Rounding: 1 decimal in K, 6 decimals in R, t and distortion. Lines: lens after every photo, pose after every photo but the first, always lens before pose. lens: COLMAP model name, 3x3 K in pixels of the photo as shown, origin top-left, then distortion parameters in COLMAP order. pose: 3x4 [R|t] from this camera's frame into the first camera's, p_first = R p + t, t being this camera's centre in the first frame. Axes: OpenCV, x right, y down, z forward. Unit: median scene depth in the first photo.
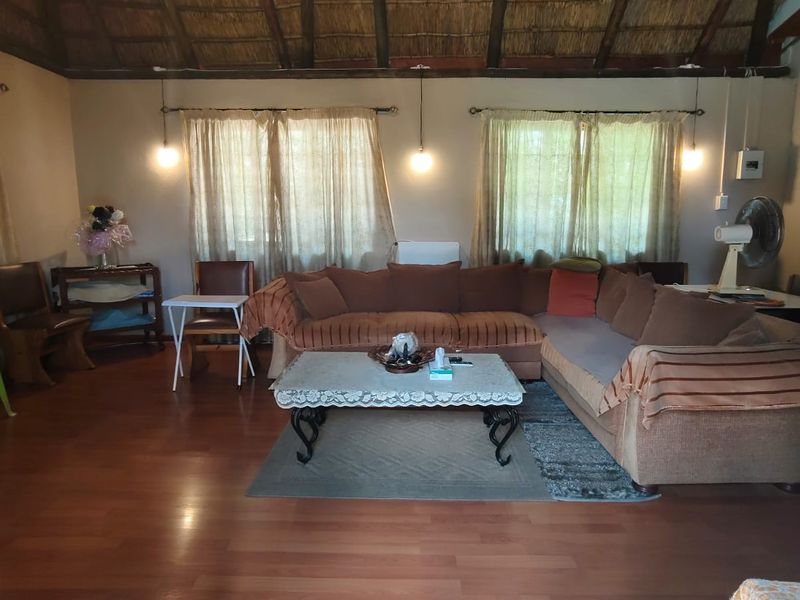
lens RADIAL K [[480.8, 0, 400.0], [0, 480.8, 300.0], [0, 0, 1]] dist [-0.064734, 0.064843]
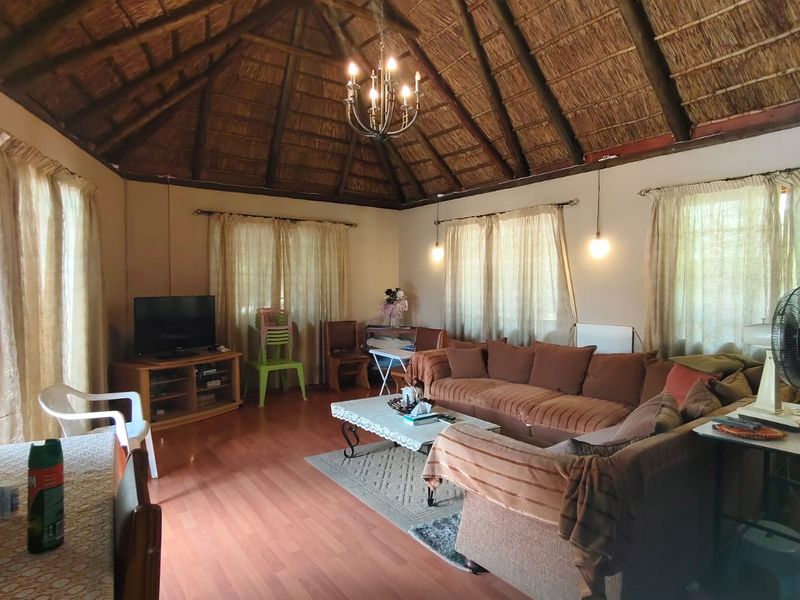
lens RADIAL K [[480.8, 0, 400.0], [0, 480.8, 300.0], [0, 0, 1]] dist [-0.064734, 0.064843]
pose [[0.595277, 0.024544, -0.803146, 0.625211], [-0.140506, 0.987313, -0.073968, -0.041090], [0.791141, 0.156879, 0.591173, 0.073349]]
